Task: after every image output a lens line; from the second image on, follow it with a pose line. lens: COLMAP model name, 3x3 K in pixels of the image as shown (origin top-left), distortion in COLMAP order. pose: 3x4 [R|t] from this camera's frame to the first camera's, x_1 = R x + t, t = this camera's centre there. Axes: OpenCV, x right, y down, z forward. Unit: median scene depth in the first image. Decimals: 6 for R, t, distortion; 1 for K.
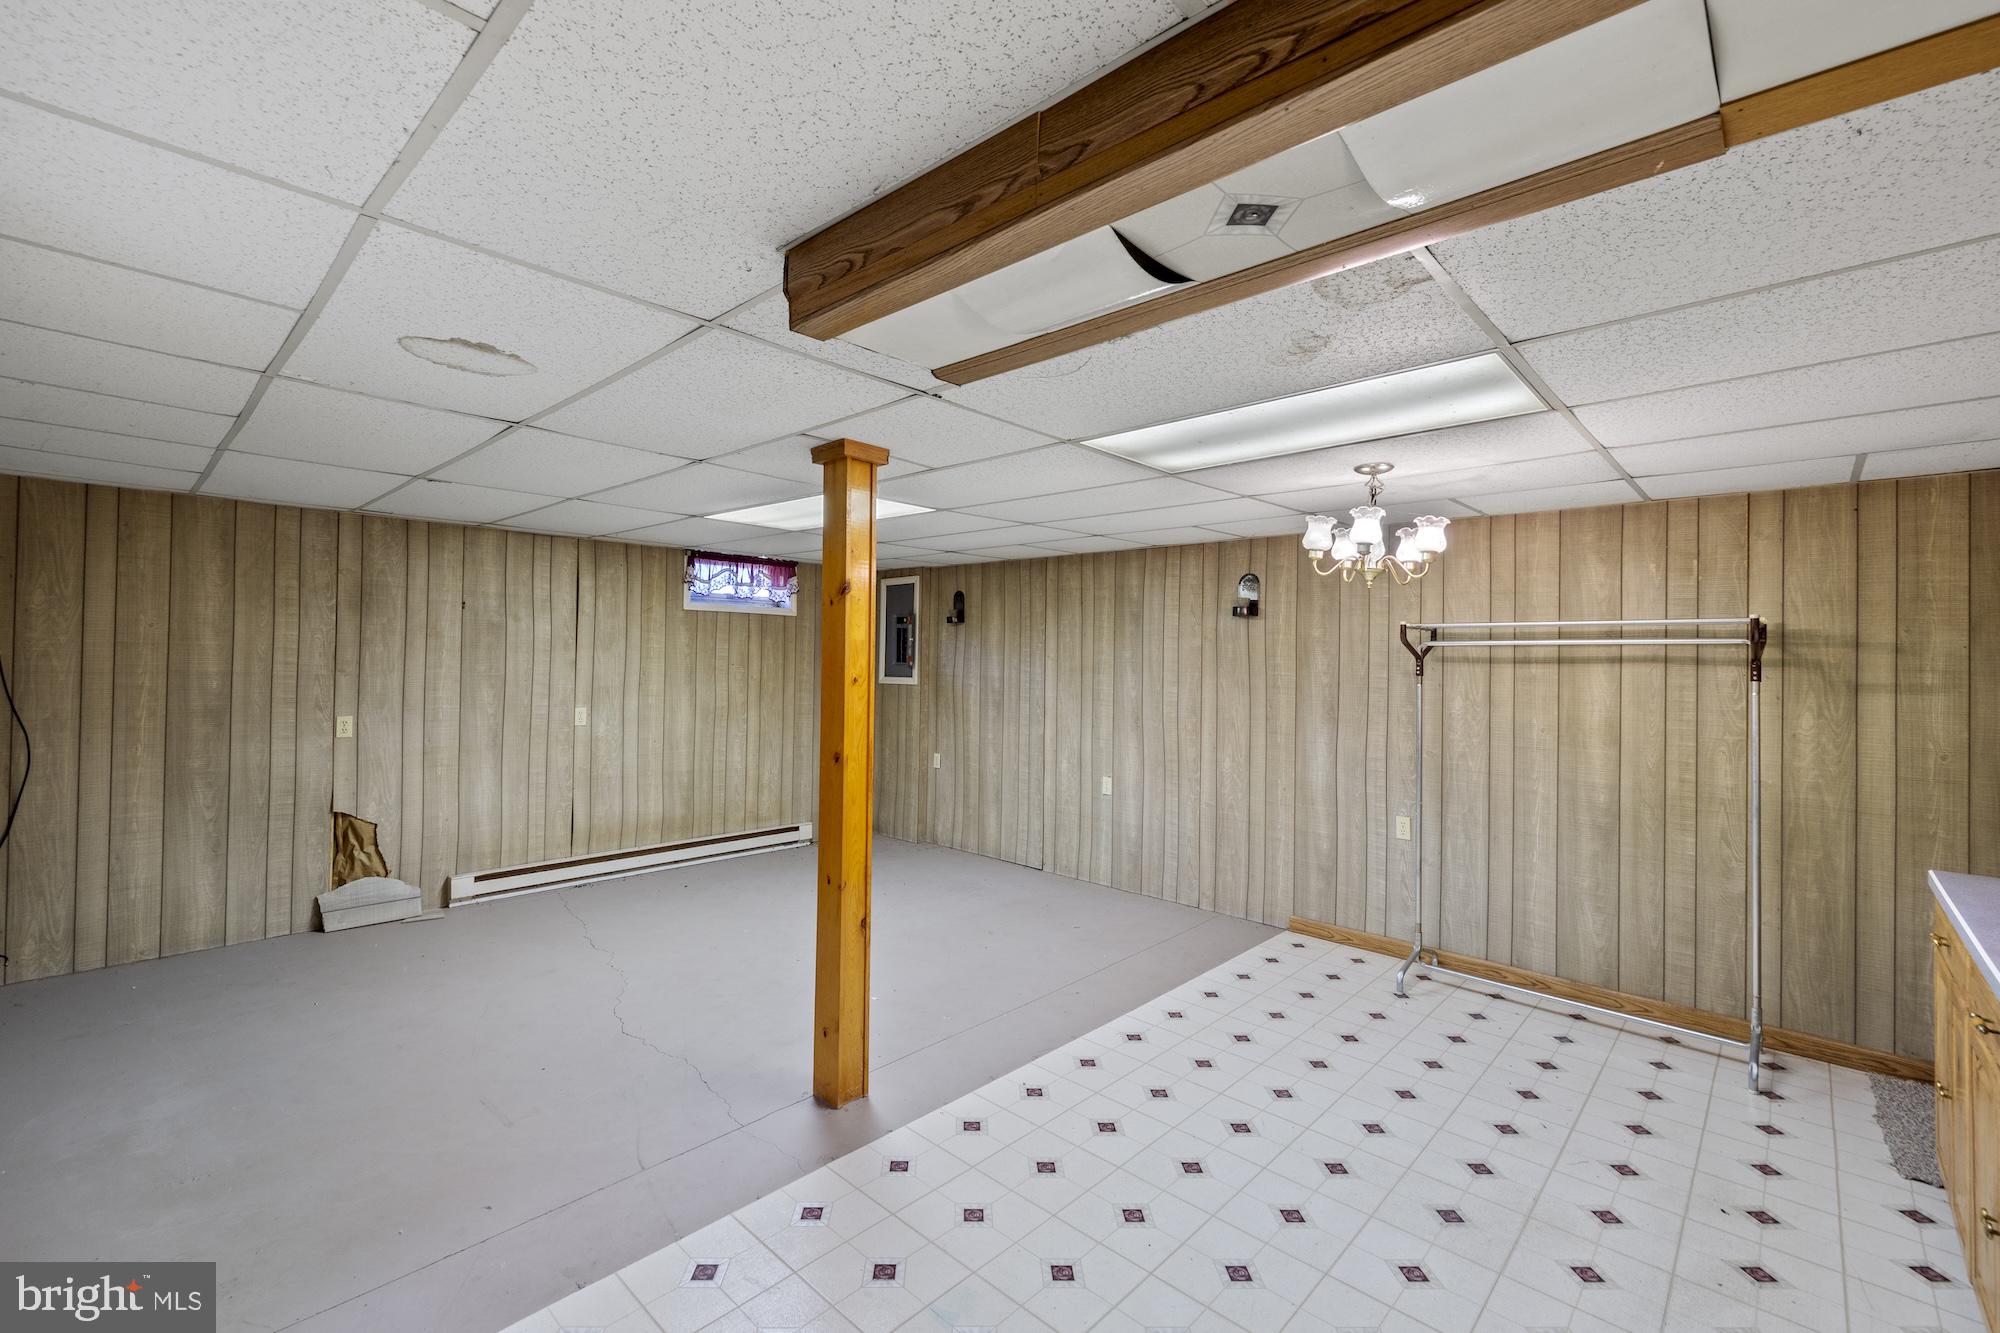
lens RADIAL K [[846.6, 0, 980.3], [0, 846.6, 658.3], [0, 0, 1]] dist [-0.000608, 0.000225]
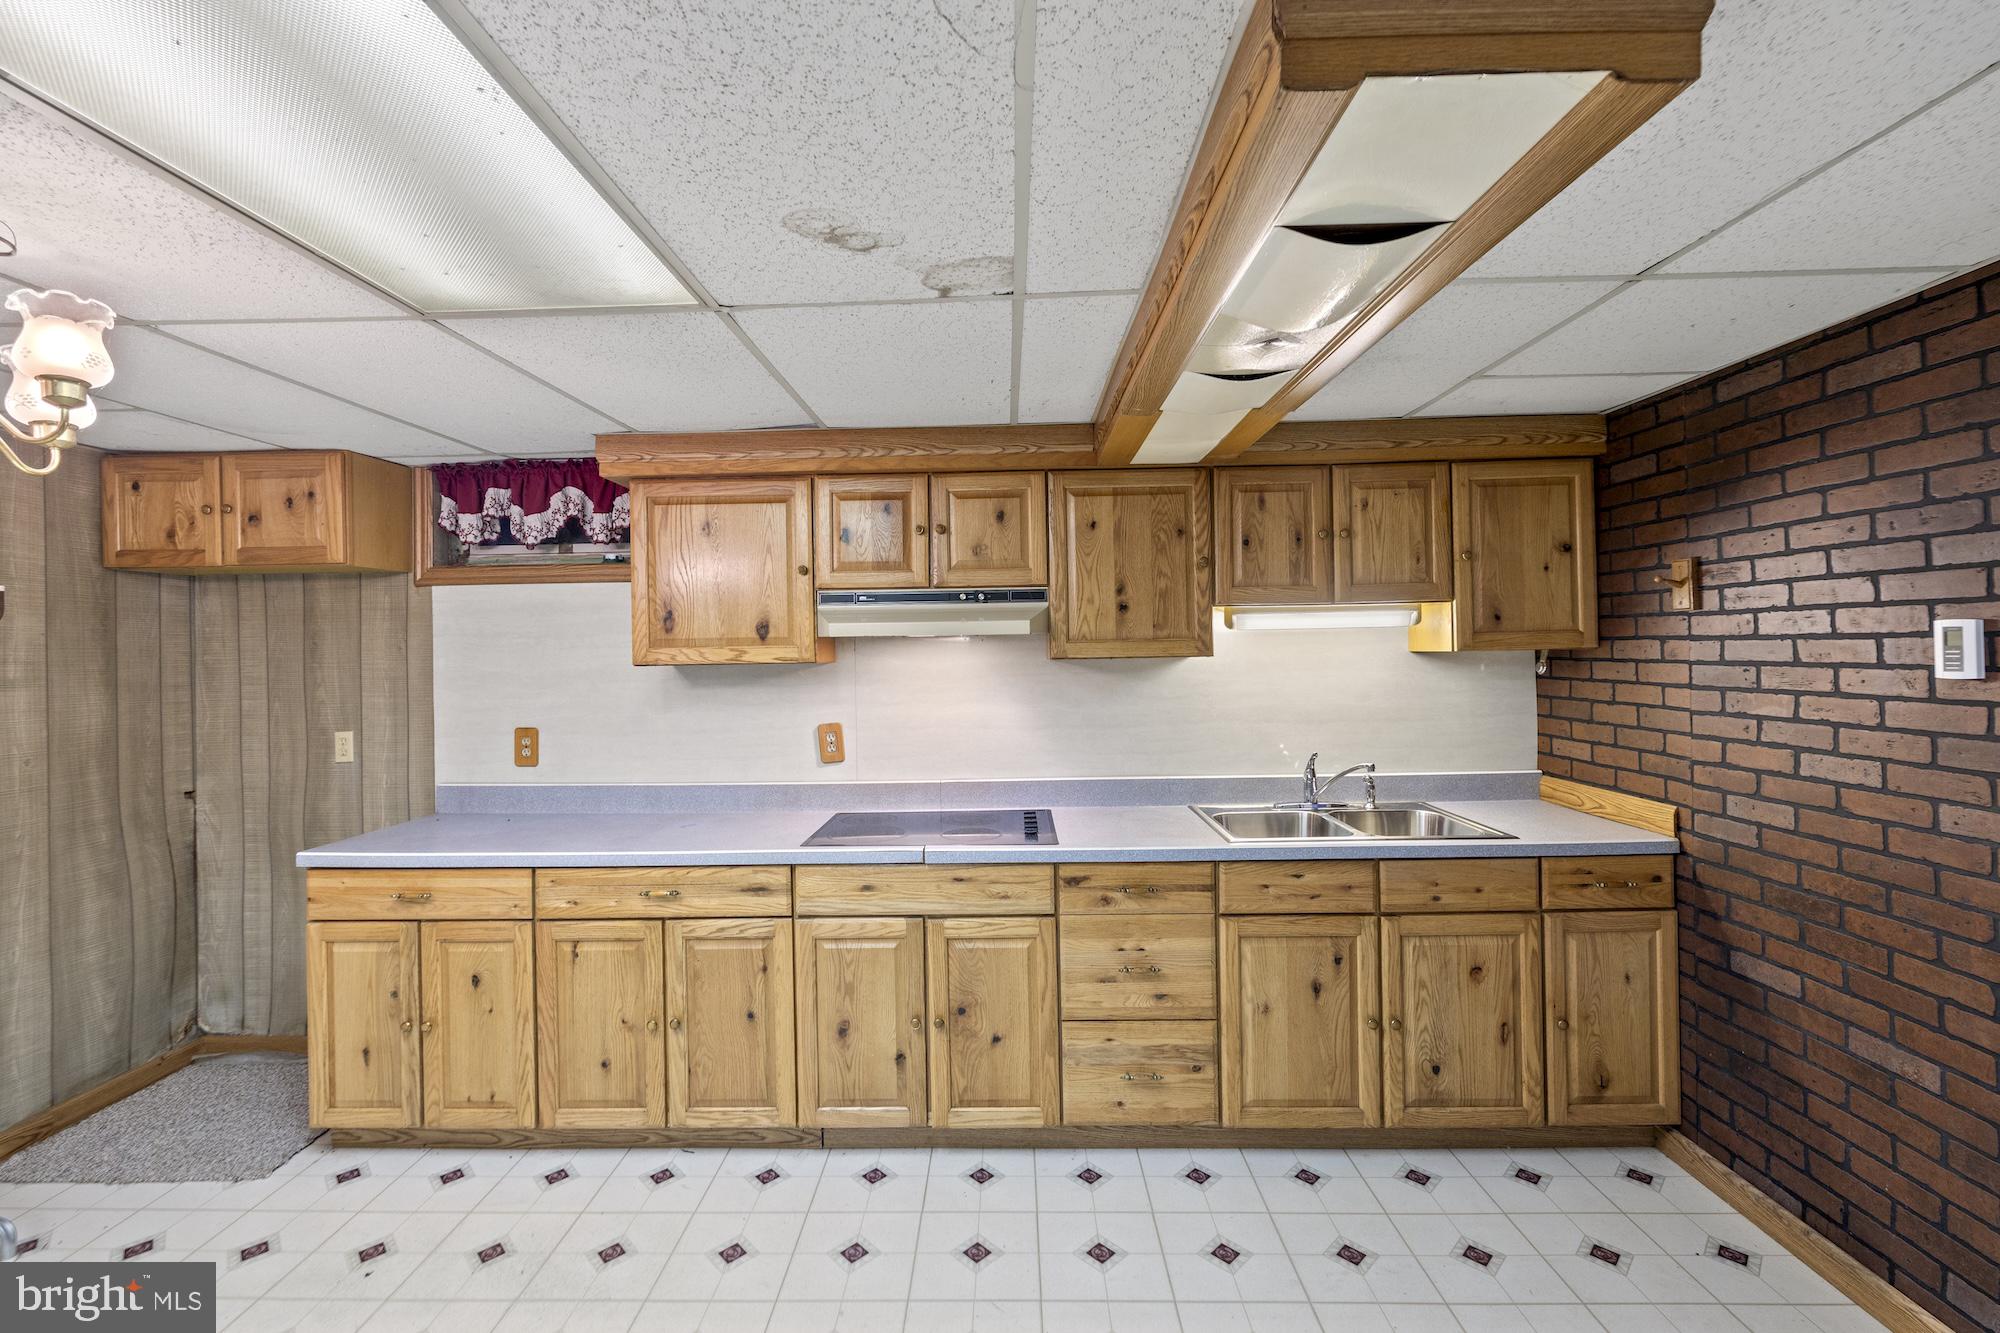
lens RADIAL K [[852.1, 0, 992.4], [0, 852.1, 637.2], [0, 0, 1]] dist [0.000843, 0.000503]
pose [[-0.678444, 0.009685, 0.734589, -0.099247], [0.007514, 0.999952, -0.006244, 0.001512], [-0.734614, 0.001284, -0.678484, 0.510976]]
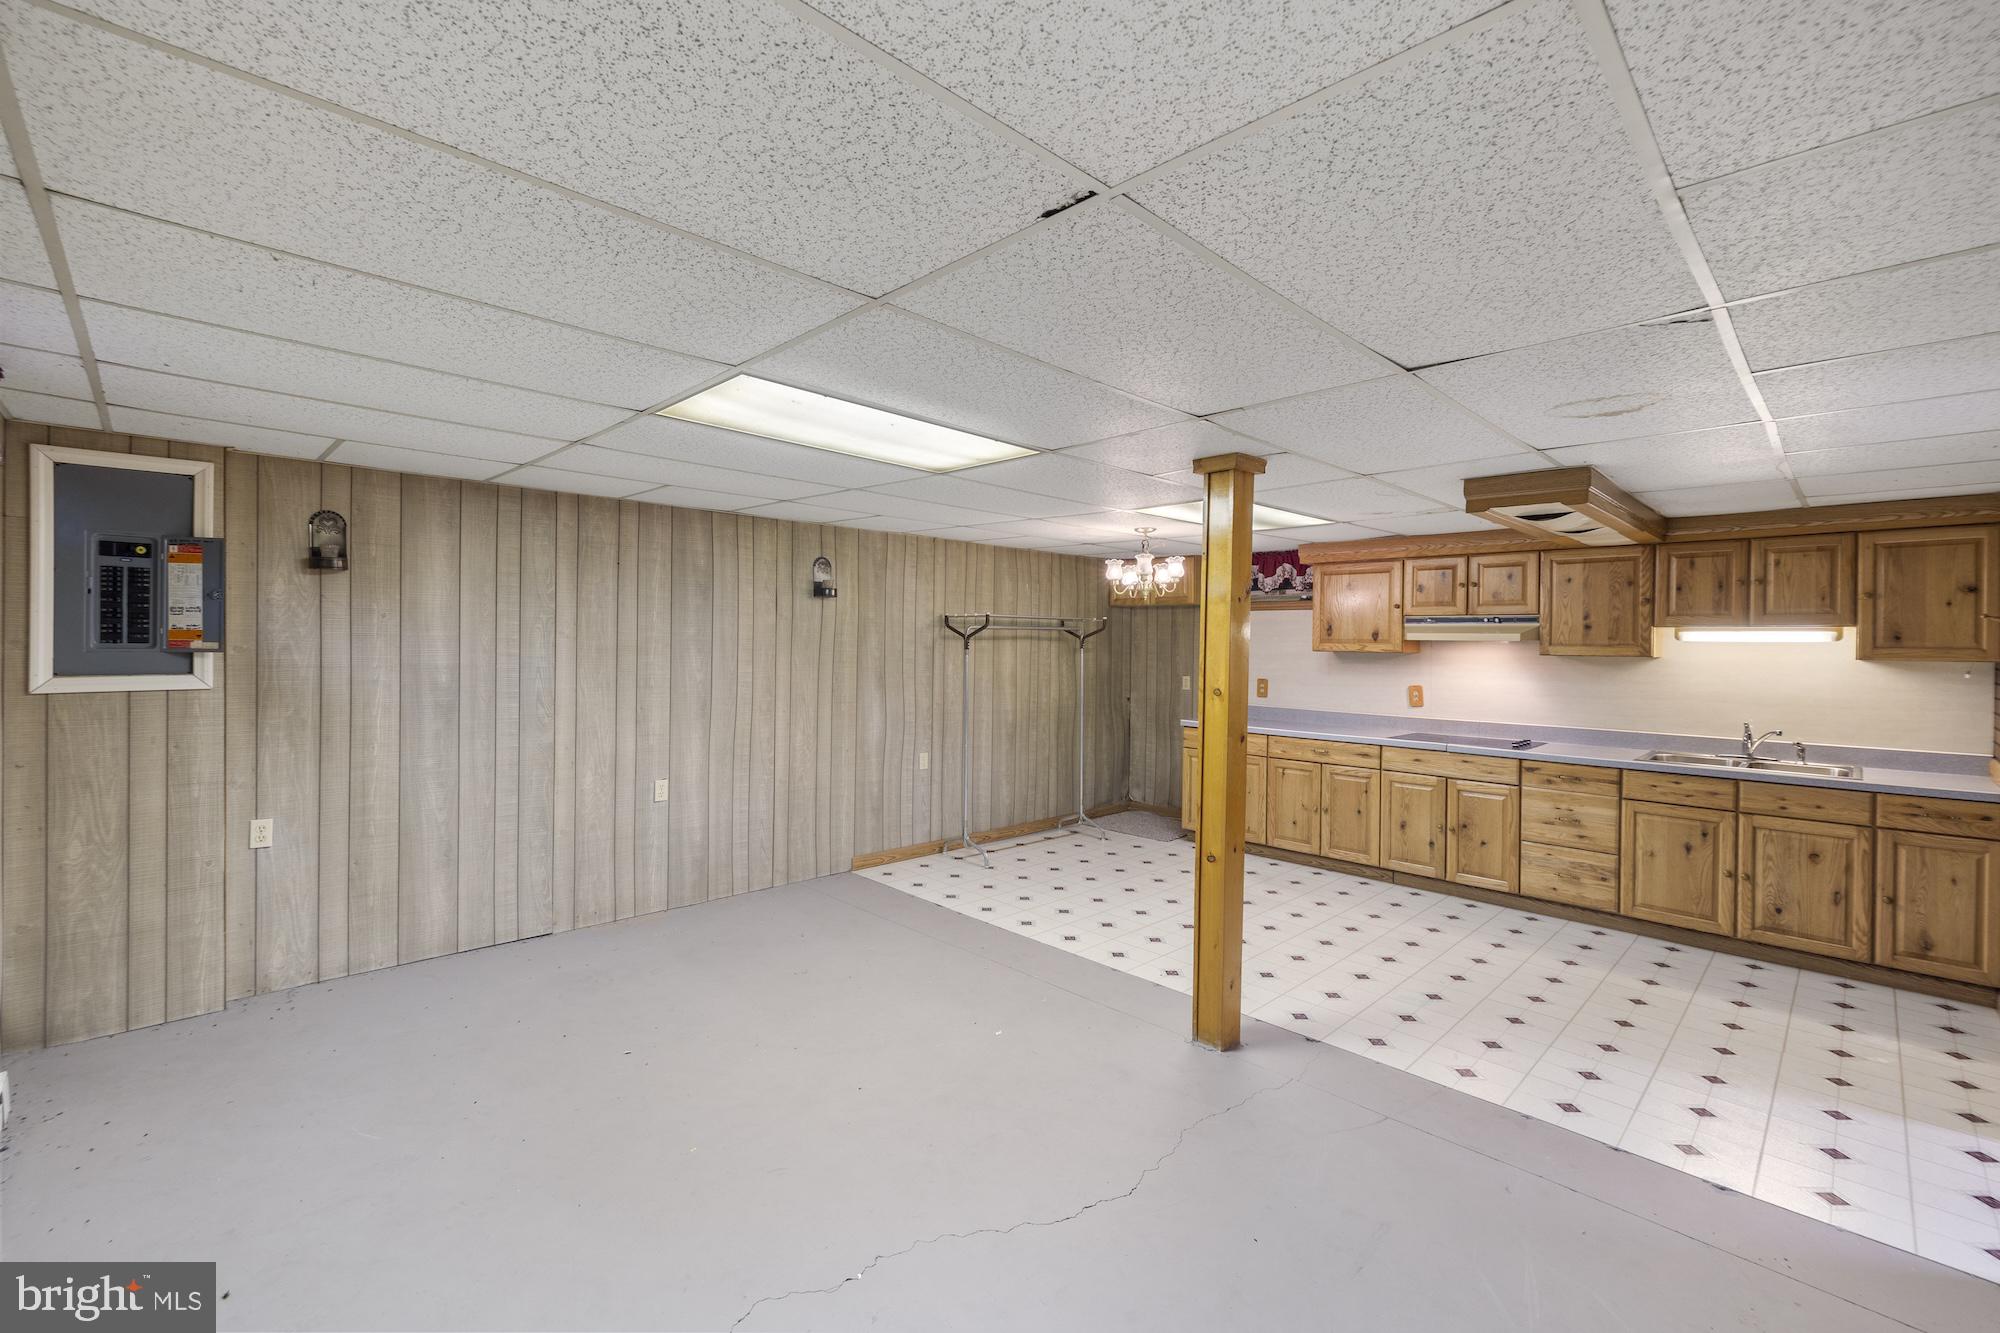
lens RADIAL K [[846.6, 0, 980.3], [0, 846.6, 658.3], [0, 0, 1]] dist [-0.000608, 0.000225]
pose [[0.045288, -0.033818, 0.998401, -0.707362], [-0.010916, 0.999350, 0.034345, -0.010238], [-0.998914, -0.012454, 0.044889, 0.707613]]
